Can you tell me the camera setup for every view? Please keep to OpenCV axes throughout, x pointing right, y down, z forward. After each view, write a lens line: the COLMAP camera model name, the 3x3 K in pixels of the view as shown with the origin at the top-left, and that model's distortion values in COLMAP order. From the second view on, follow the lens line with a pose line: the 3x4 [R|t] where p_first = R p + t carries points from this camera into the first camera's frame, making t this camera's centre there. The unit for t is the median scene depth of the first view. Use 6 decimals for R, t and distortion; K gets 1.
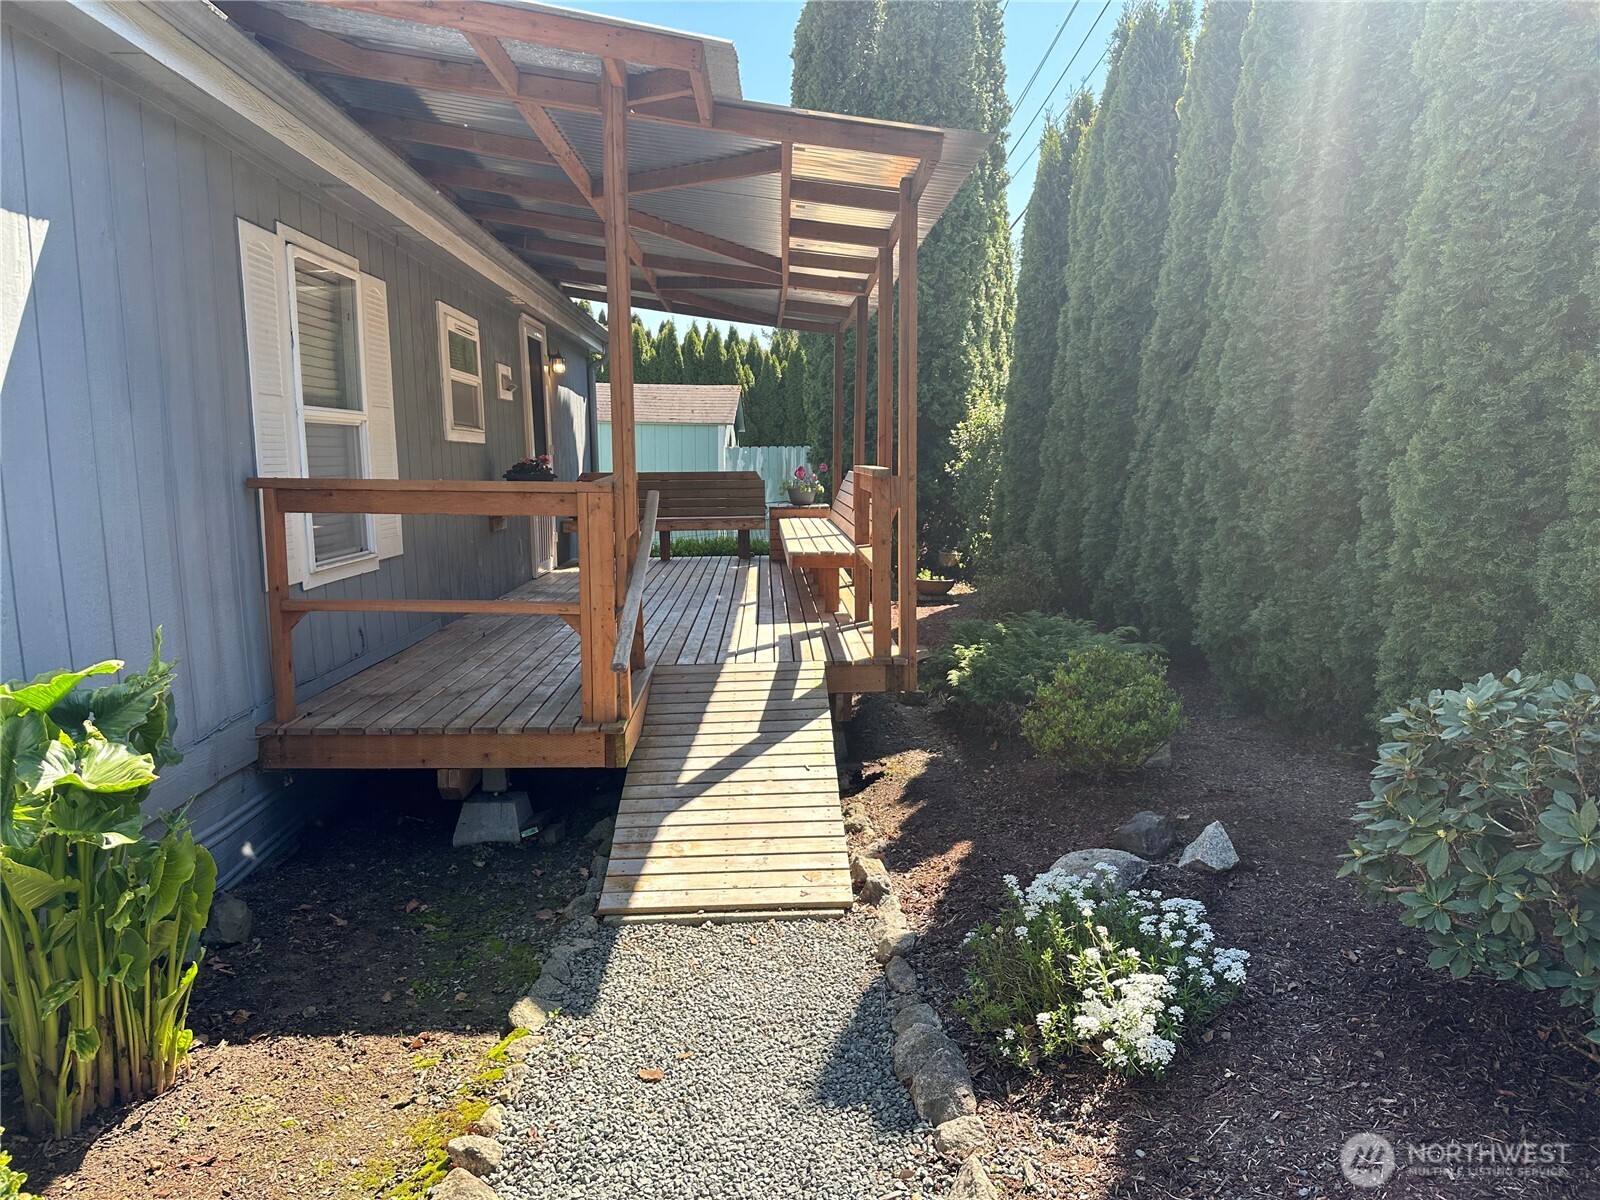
lens RADIAL K [[1109.7, 0, 806.6], [0, 1109.7, 597.1], [0, 0, 1]] dist [0.123926, -0.206891]
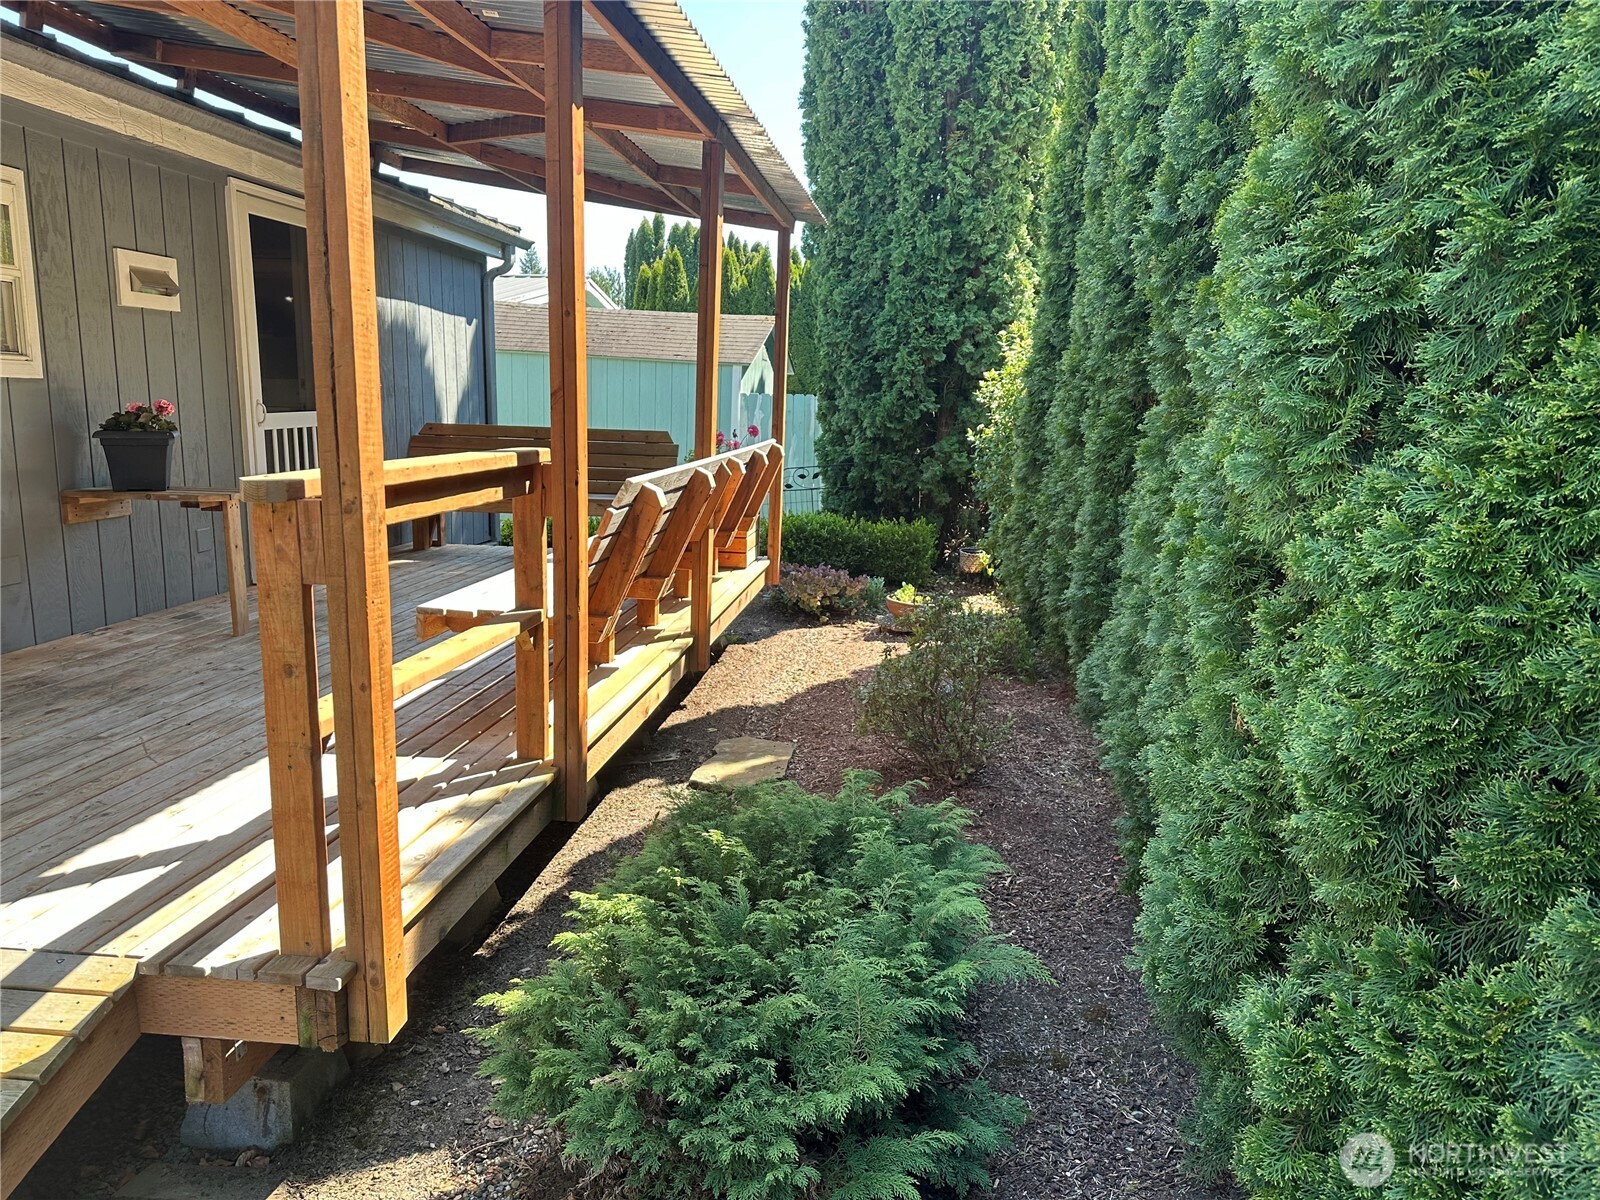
lens RADIAL K [[1118.3, 0, 800.0], [0, 1118.3, 600.0], [0, 0, 1]] dist [0.056395, -0.063905]
pose [[0.986921, 0.062316, -0.148676, 0.204932], [-0.054528, 0.996946, 0.055896, -0.071765], [0.151705, -0.047058, 0.987305, 0.439395]]
